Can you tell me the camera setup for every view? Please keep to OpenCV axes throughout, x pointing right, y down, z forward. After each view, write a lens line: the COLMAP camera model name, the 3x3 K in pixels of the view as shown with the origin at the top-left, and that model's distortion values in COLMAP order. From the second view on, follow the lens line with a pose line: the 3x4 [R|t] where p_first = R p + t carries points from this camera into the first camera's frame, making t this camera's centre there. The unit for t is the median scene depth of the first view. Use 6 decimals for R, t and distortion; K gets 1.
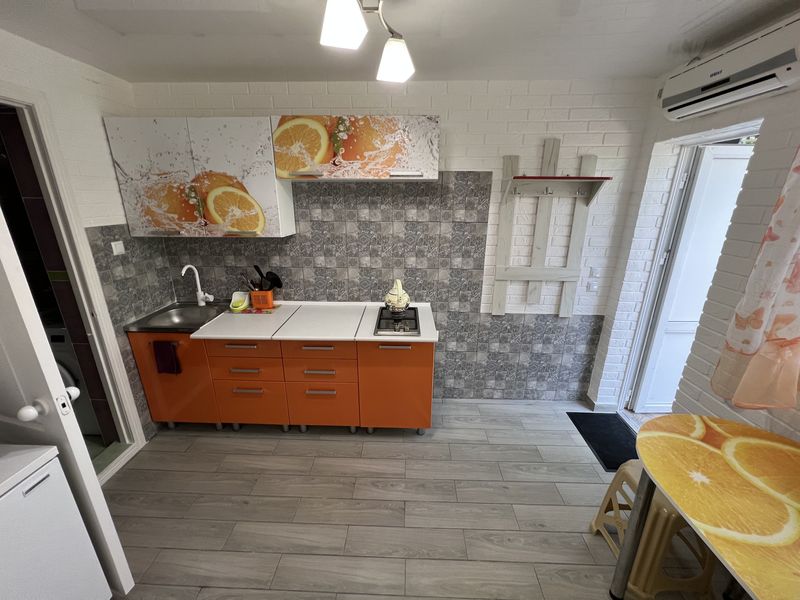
lens RADIAL K [[320.4, 0, 399.1], [0, 320.4, 298.8], [0, 0, 1]] dist [-0.001716, 0.000092]
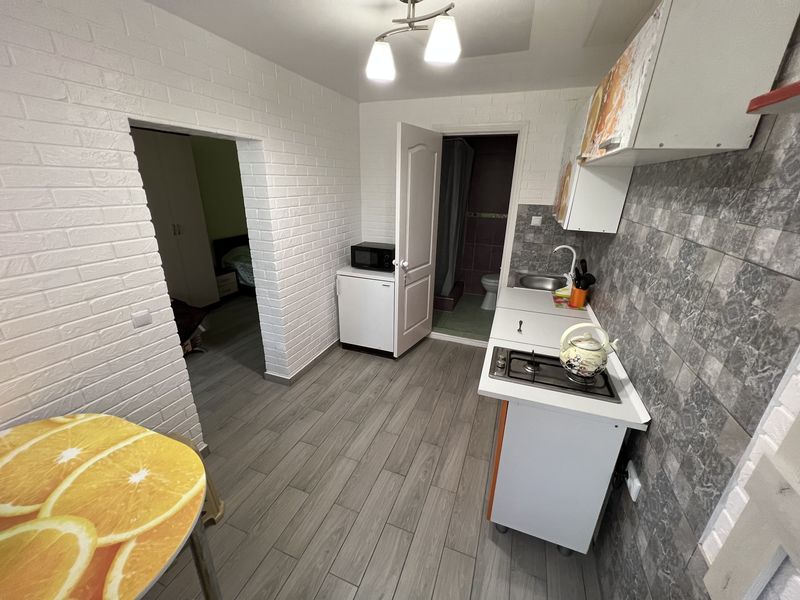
lens RADIAL K [[320.4, 0, 399.1], [0, 320.4, 298.8], [0, 0, 1]] dist [-0.001716, 0.000092]
pose [[-0.324136, 0.316517, -0.891489, 0.722722], [-0.303641, 0.857697, 0.414920, -0.274428], [0.895956, 0.405184, -0.181903, 0.871261]]
